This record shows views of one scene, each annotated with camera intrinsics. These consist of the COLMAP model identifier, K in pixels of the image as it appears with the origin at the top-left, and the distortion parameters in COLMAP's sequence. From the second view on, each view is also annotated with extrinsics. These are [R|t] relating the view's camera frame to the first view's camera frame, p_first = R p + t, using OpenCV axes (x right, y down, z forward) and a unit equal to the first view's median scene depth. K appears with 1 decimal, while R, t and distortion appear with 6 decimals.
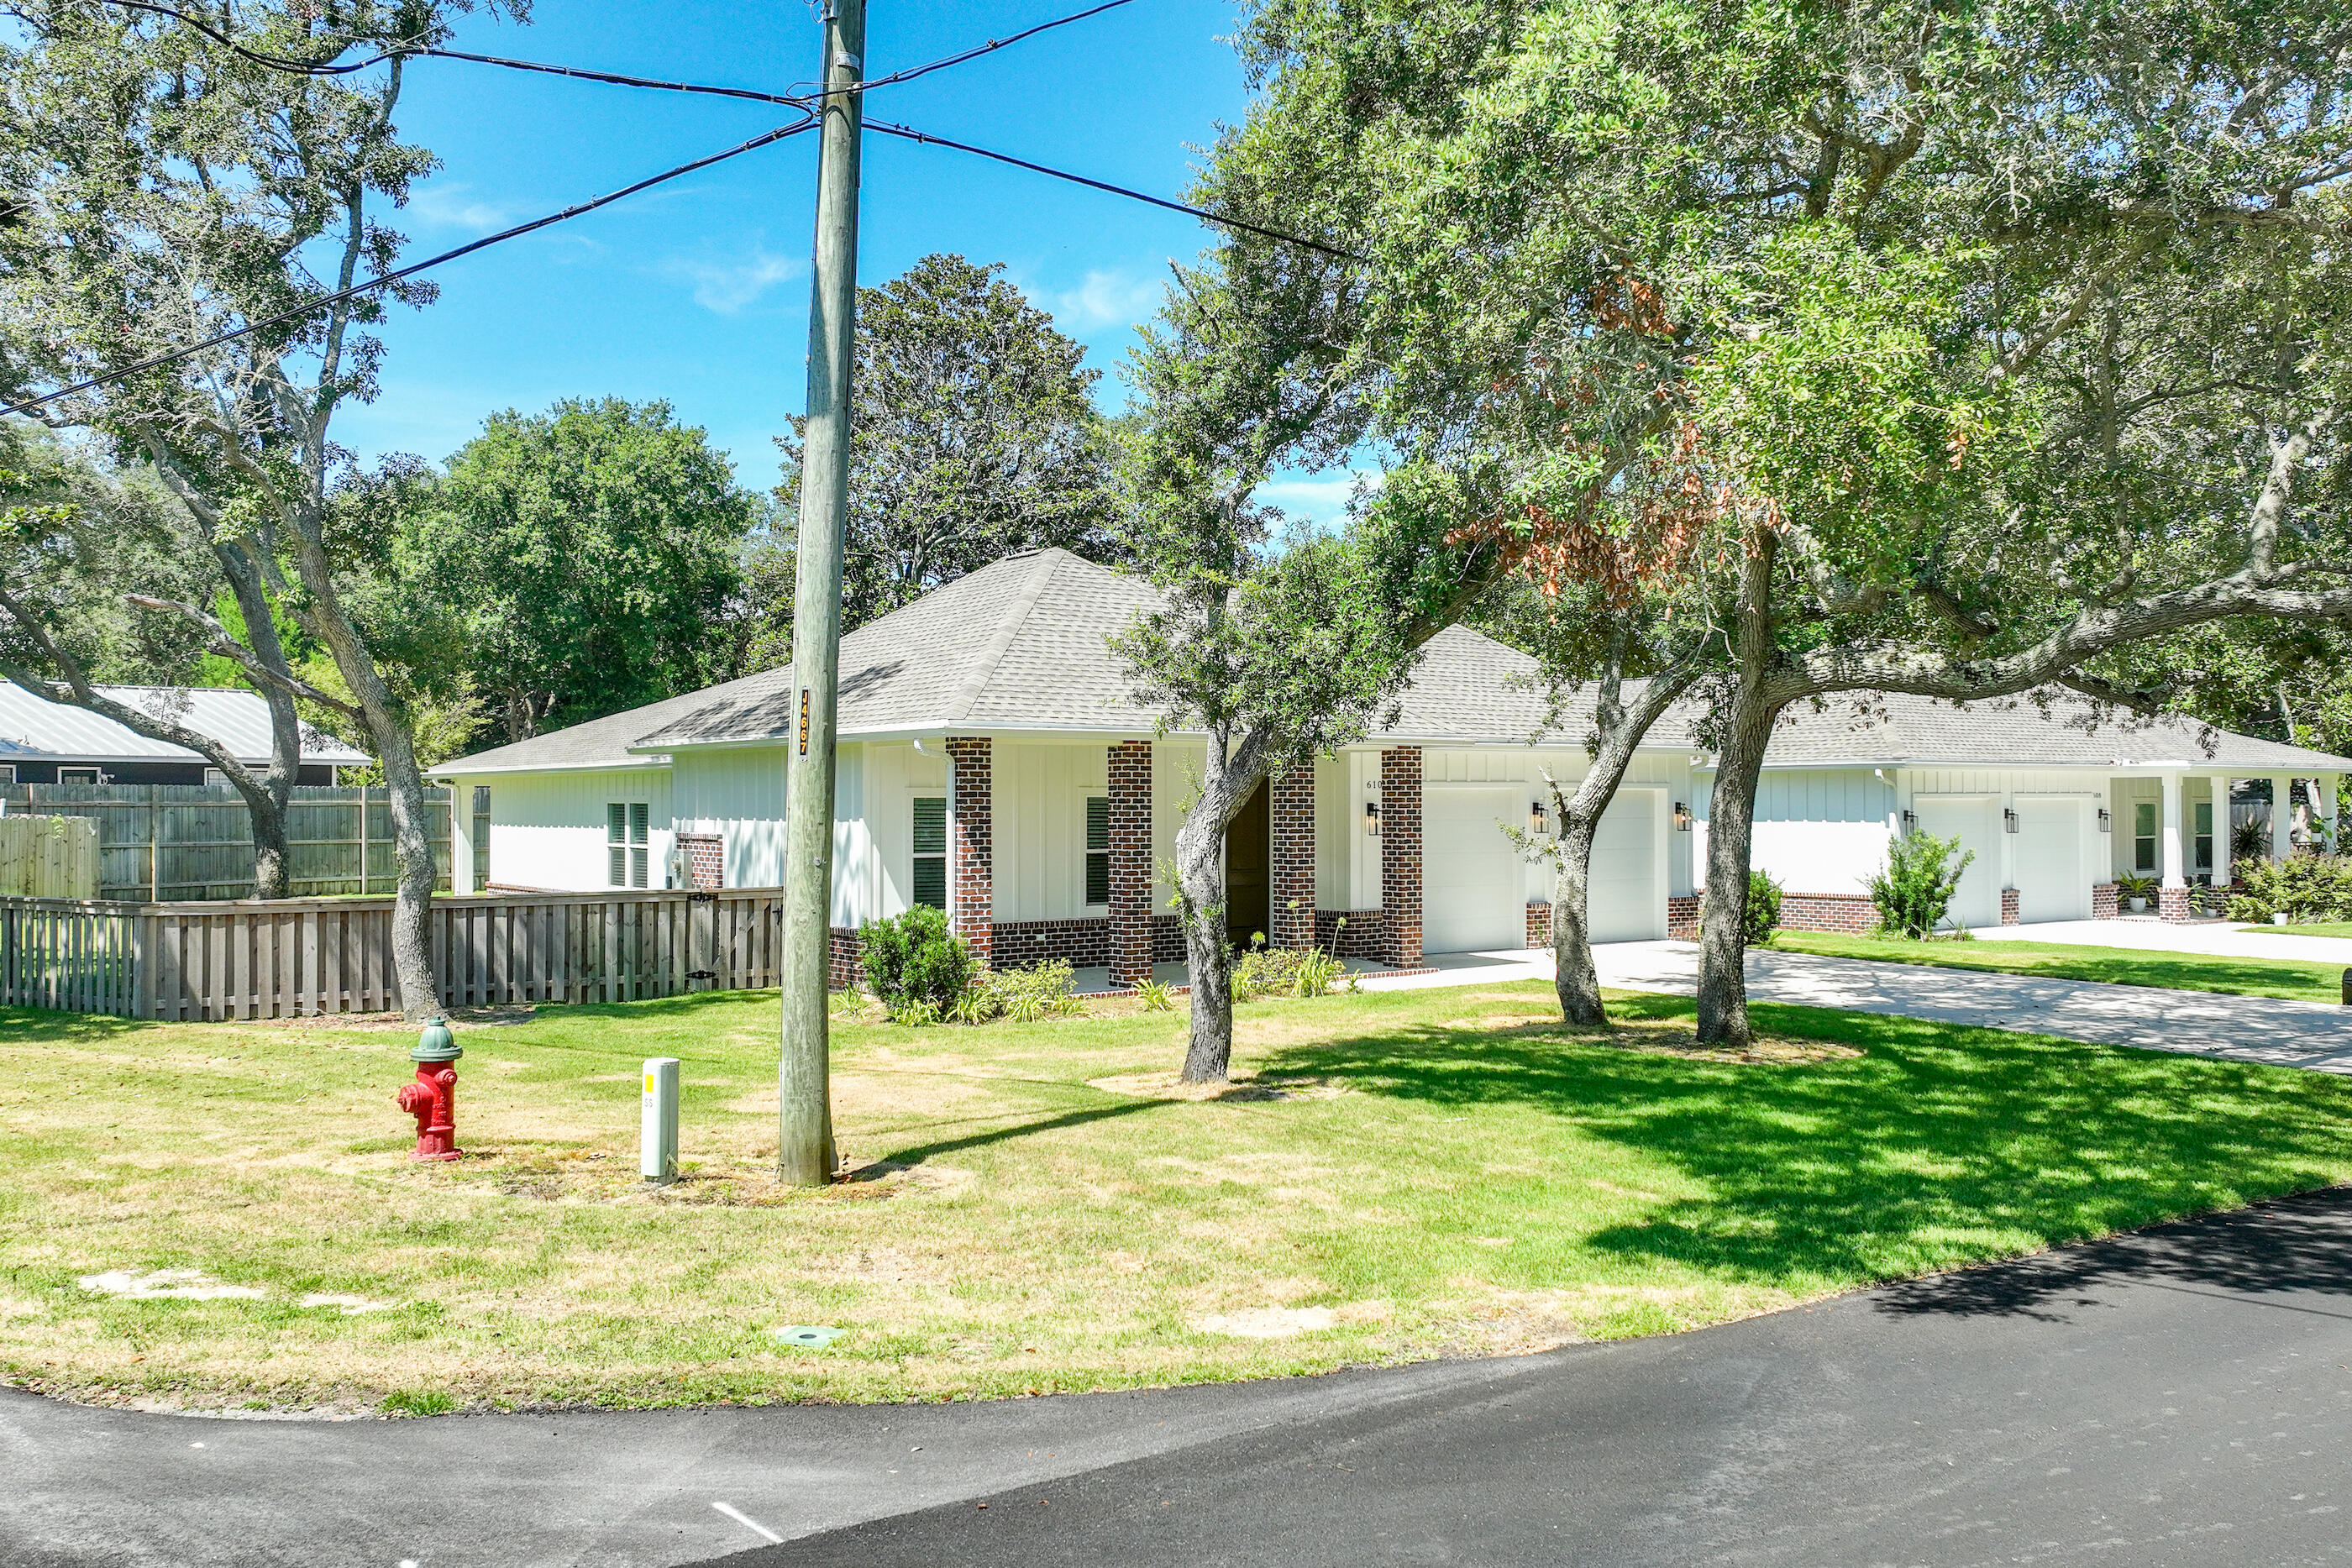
lens RADIAL K [[1953.6, 0, 1177.1], [0, 1953.6, 781.1], [0, 0, 1]] dist [0.015054, -0.009604]
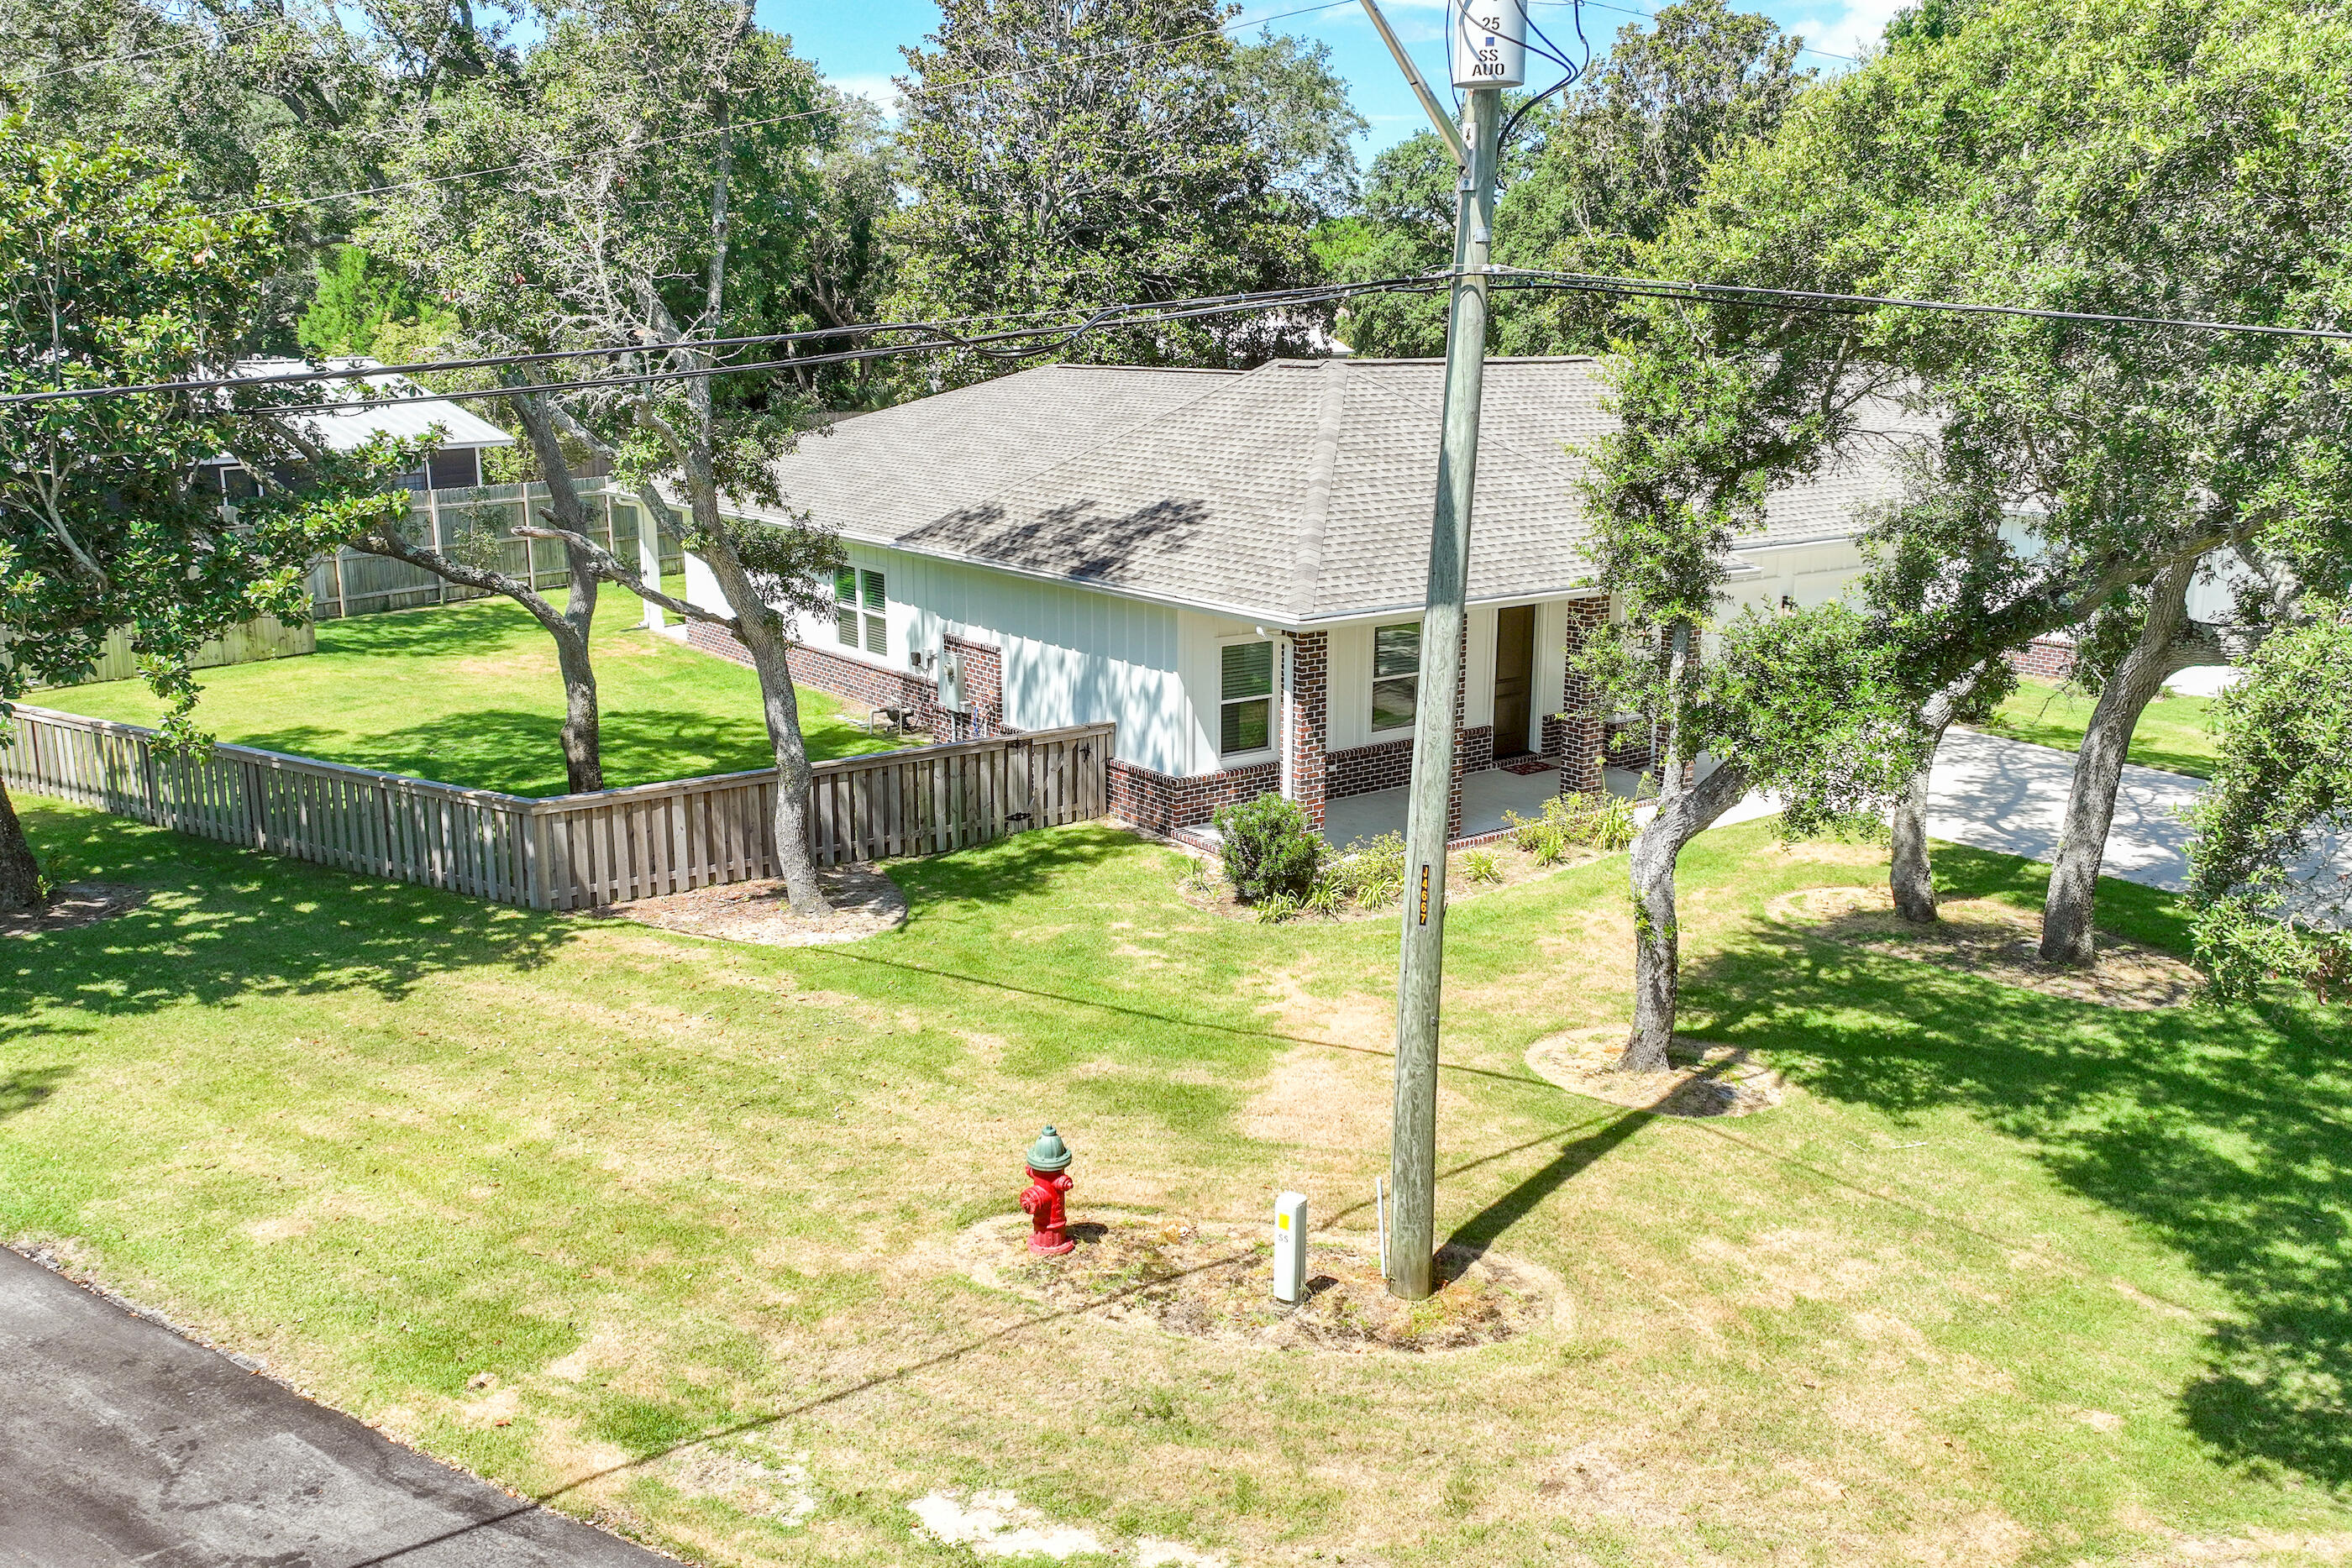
lens RADIAL K [[1953.6, 0, 1179.3], [0, 1953.6, 775.8], [0, 0, 1]] dist [0.015054, -0.009604]
pose [[0.999986, 0.000621, 0.005243, -0.173121], [-0.001868, 0.970415, 0.241438, -0.182692], [-0.004938, -0.241444, 0.970402, -0.001087]]
